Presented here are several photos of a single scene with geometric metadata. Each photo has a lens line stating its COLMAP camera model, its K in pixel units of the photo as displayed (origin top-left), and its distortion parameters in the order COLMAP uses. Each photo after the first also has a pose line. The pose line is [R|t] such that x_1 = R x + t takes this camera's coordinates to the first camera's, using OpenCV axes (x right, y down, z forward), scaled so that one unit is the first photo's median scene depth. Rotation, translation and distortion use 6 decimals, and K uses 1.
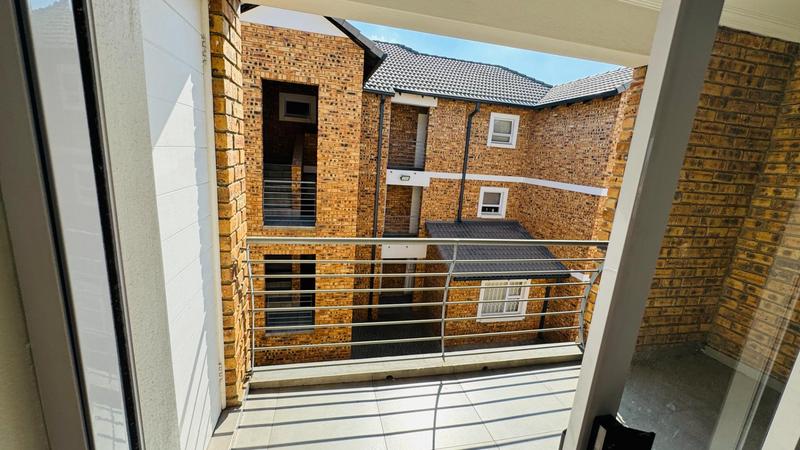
lens RADIAL K [[323.2, 0, 400.0], [0, 323.2, 225.0], [0, 0, 1]] dist [-0.001982, -0.000154]
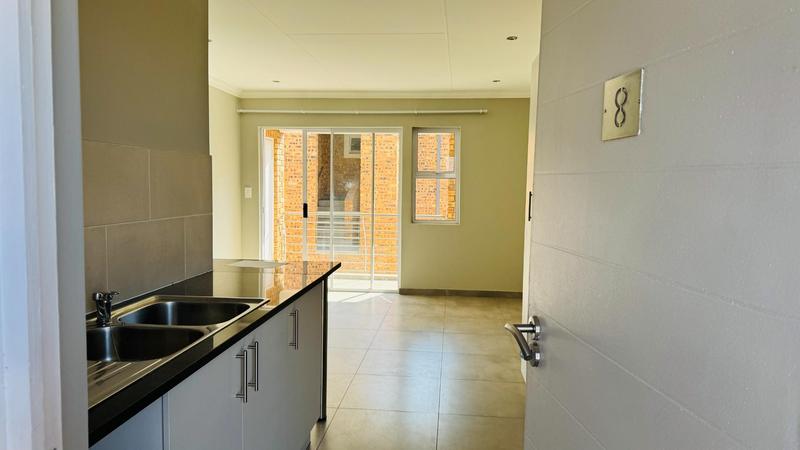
lens RADIAL K [[565.8, 0, 400.0], [0, 565.8, 225.0], [0, 0, 1]] dist [0.001408, 0.000054]
pose [[0.946723, -0.035367, -0.320102, 0.529026], [-0.016693, 0.987226, -0.158447, 0.234521], [0.321617, 0.155349, 0.934039, -0.834492]]
